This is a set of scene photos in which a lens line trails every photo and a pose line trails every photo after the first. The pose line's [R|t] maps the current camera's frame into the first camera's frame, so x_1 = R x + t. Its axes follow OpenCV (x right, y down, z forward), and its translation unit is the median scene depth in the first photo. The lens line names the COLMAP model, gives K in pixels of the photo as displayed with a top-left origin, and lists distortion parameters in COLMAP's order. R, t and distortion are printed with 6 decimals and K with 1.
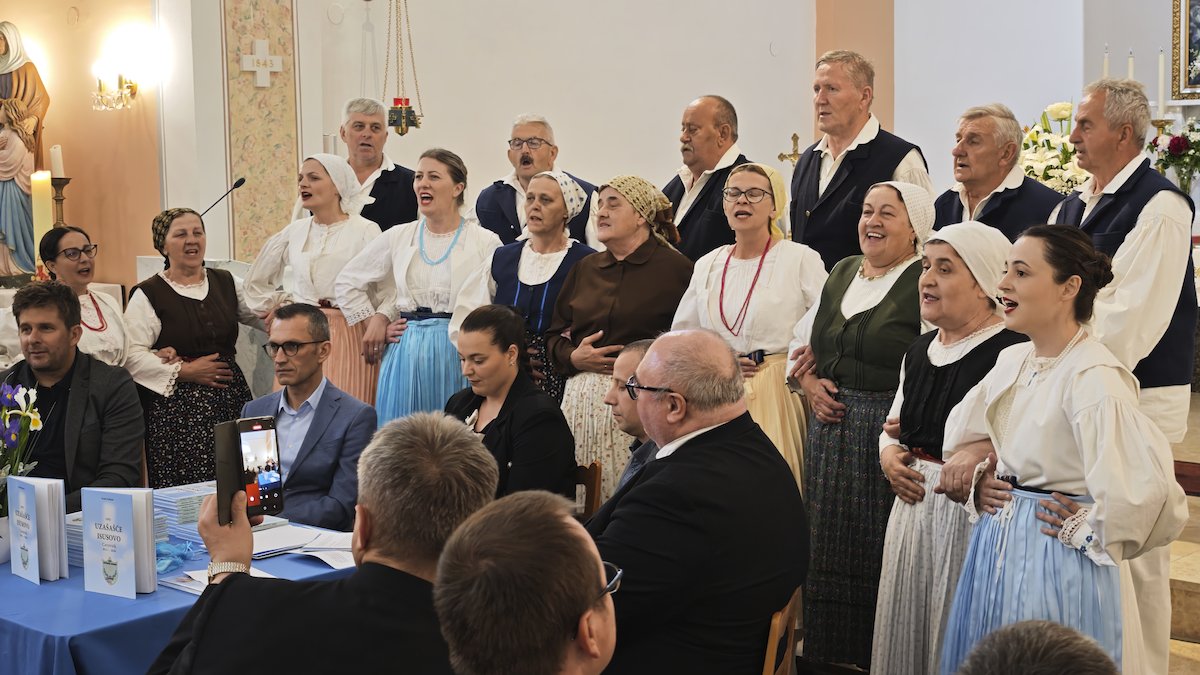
lens RADIAL K [[1594.7, 0, 600.0], [0, 1594.7, 337.5], [0, 0, 1]] dist [0.145505, -0.662448]
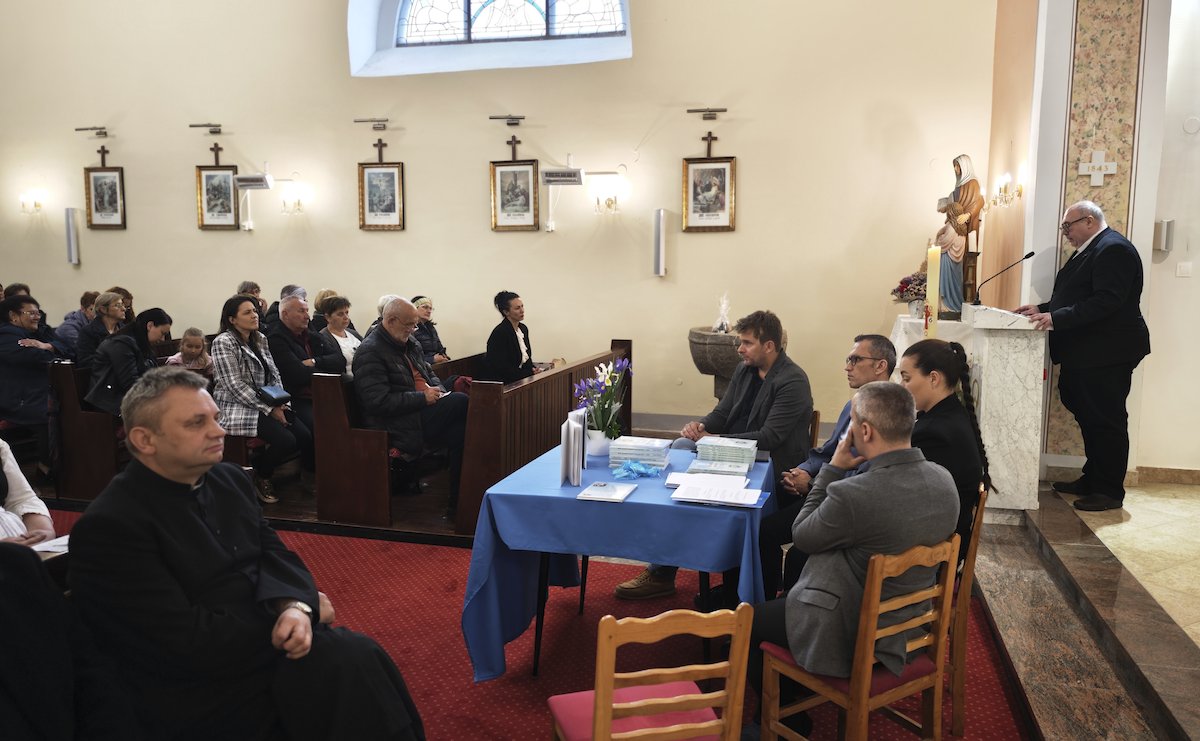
lens RADIAL K [[886.3, 0, 625.8], [0, 886.3, 370.6], [0, 0, 1]] dist [0.013548, -0.003732]
pose [[0.493724, 0.119455, -0.861375, 0.262103], [-0.106641, 0.991361, 0.076356, -0.015888], [0.863055, 0.054159, 0.502198, 0.285310]]
